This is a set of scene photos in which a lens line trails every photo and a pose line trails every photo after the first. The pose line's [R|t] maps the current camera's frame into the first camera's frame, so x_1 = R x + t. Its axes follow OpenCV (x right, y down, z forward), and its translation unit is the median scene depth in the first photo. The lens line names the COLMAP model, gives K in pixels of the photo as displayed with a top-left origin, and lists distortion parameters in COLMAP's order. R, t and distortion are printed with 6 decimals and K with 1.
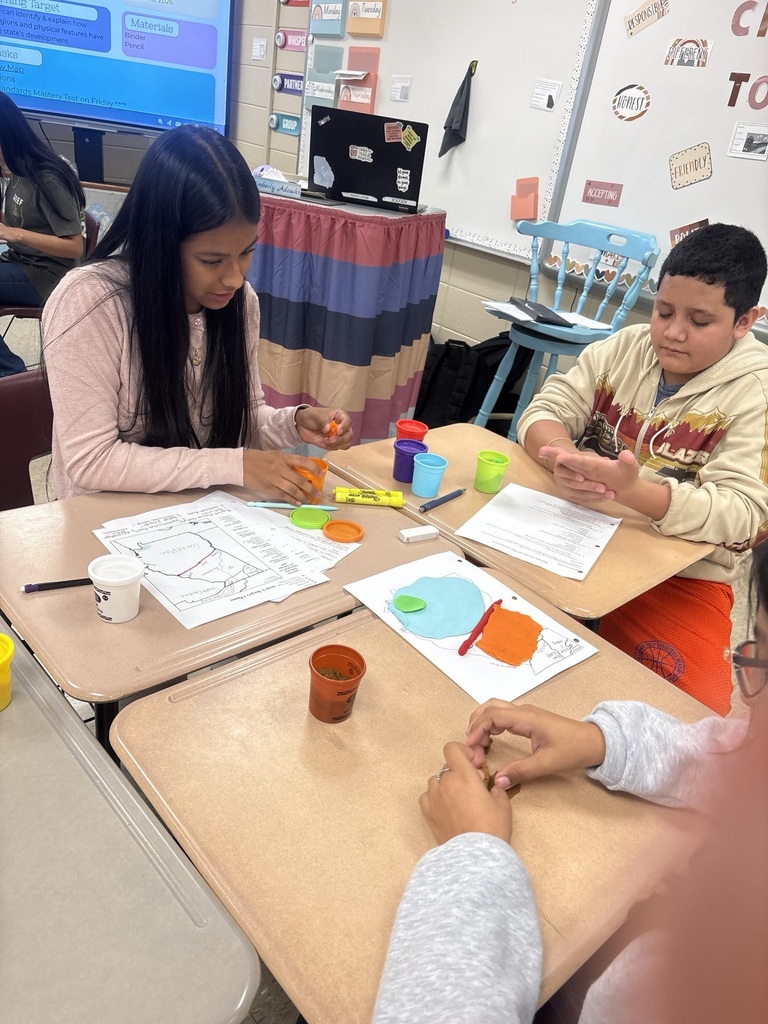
lens RADIAL K [[778.4, 0, 386.0], [0, 778.4, 533.4], [0, 0, 1]] dist [0.006435, -0.010018]
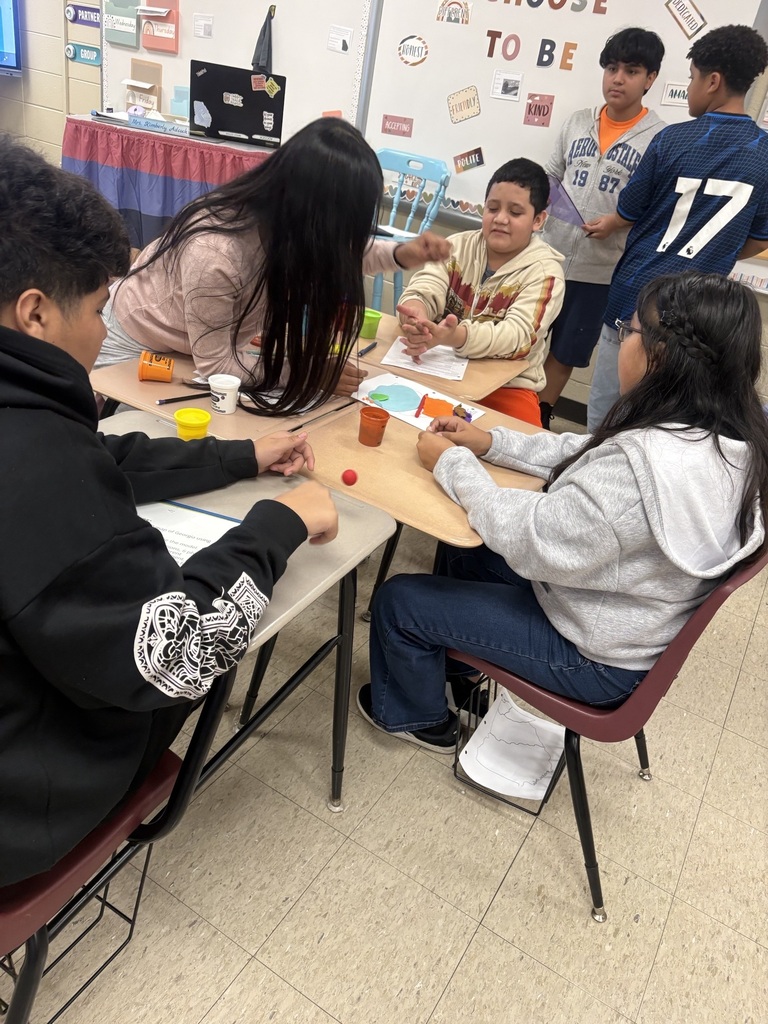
lens RADIAL K [[742.4, 0, 362.0], [0, 742.4, 530.4], [0, 0, 1]] dist [0.054539, -0.075432]
pose [[0.962923, -0.132961, 0.234736, -0.158709], [0.109166, 0.987732, 0.111662, 0.070277], [-0.246703, -0.081897, 0.965624, -0.219378]]
